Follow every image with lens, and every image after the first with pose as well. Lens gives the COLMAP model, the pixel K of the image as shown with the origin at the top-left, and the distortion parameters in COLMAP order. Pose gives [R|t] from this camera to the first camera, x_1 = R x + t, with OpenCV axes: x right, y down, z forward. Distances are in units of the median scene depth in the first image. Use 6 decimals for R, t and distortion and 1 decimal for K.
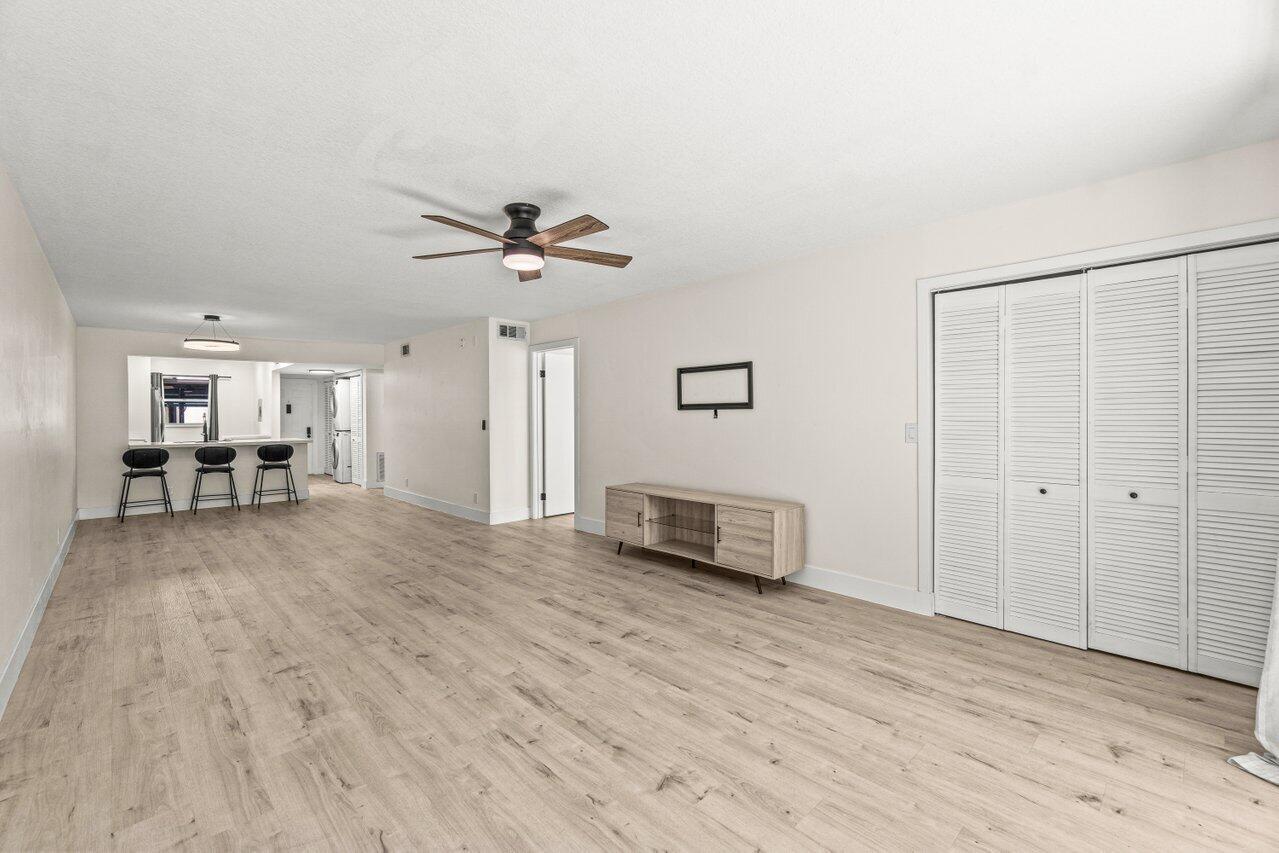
lens RADIAL K [[541.1, 0, 633.9], [0, 541.1, 423.3], [0, 0, 1]] dist [-0.007413, 0.001814]
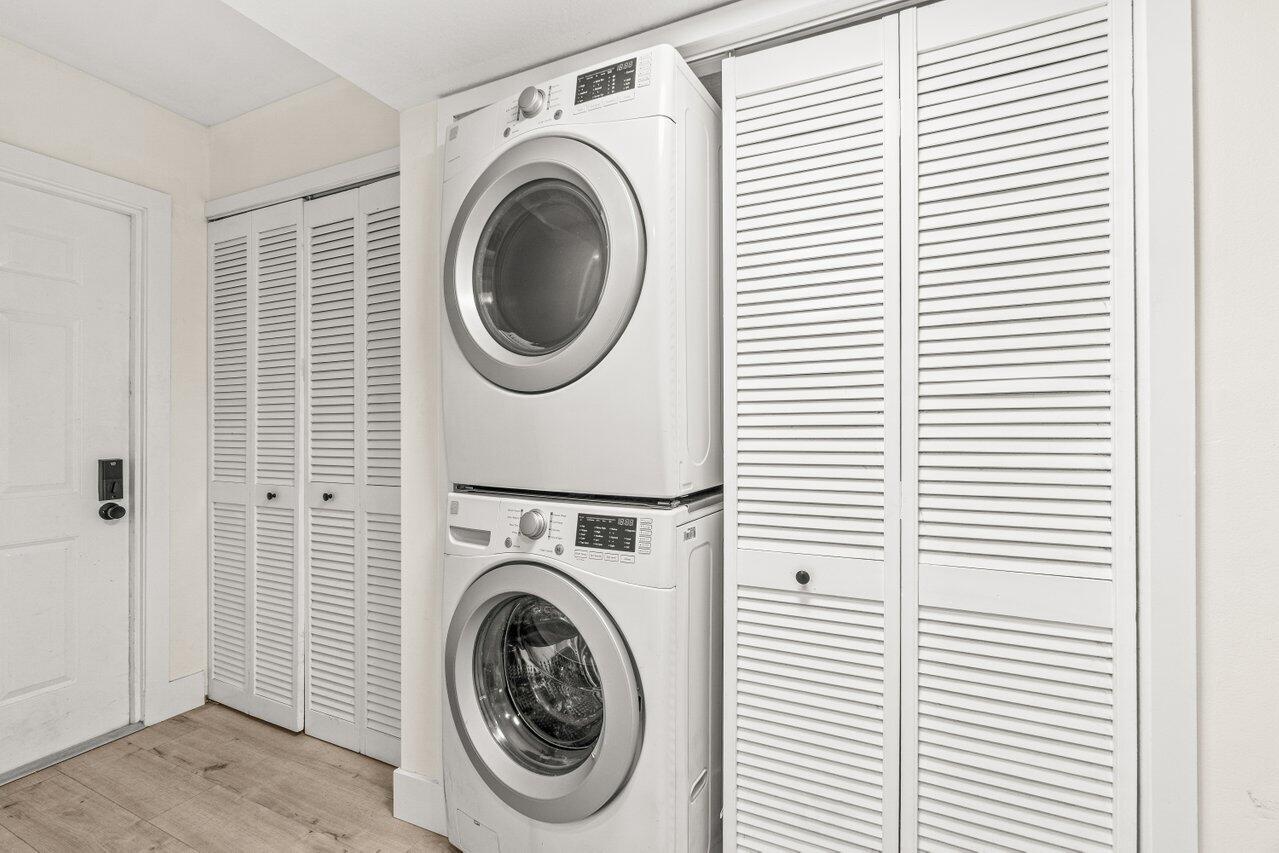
lens RADIAL K [[541.1, 0, 633.9], [0, 541.1, 435.3], [0, 0, 1]] dist [-0.007413, 0.001814]
pose [[0.933128, 0.004115, 0.359521, -1.354776], [0.002005, 0.999859, -0.016648, 0.006866], [-0.359539, 0.016256, 0.932989, 2.076832]]
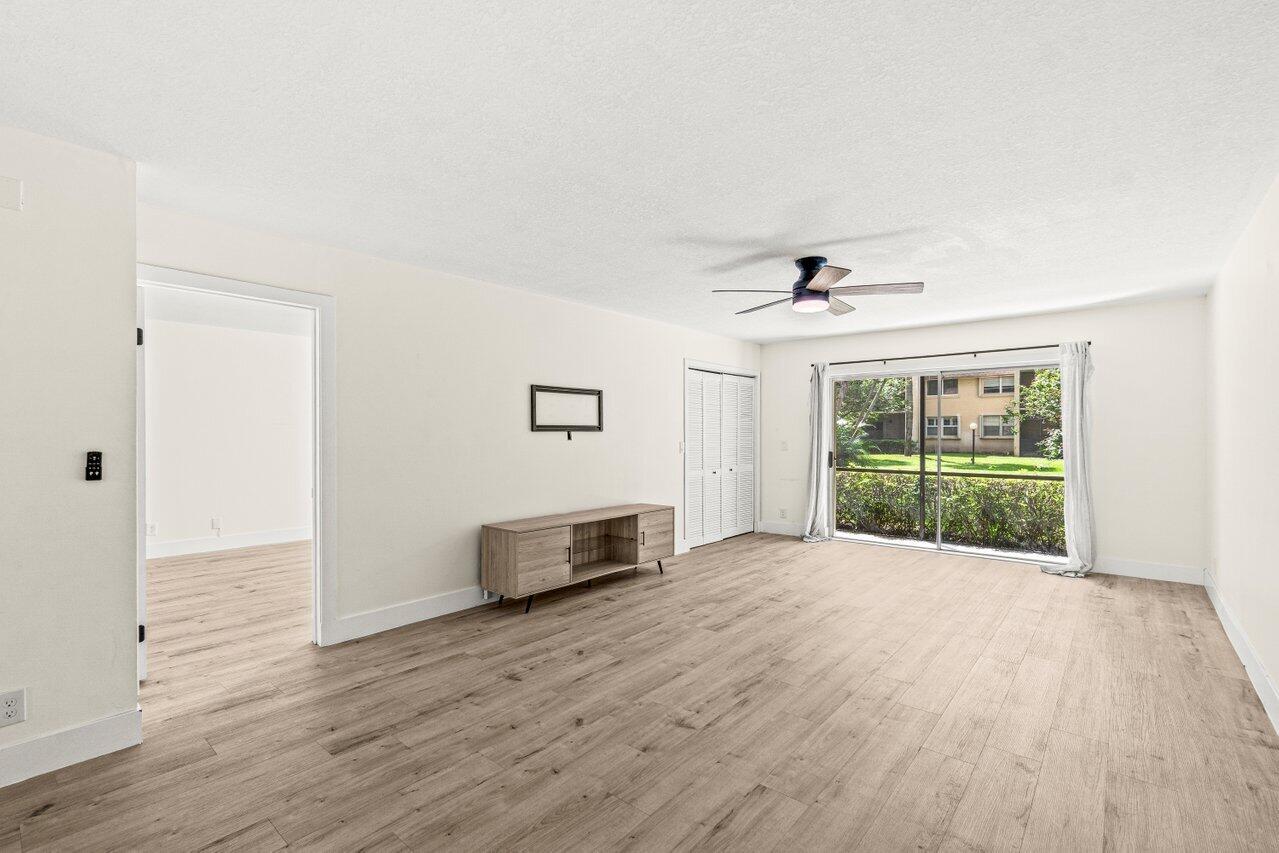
lens RADIAL K [[541.1, 0, 630.9], [0, 541.1, 436.0], [0, 0, 1]] dist [-0.007413, 0.001814]
pose [[-0.066097, 0.002762, 0.997809, -0.935846], [0.015497, 0.999878, -0.001741, -0.014021], [-0.997693, 0.015348, -0.066131, 1.013119]]
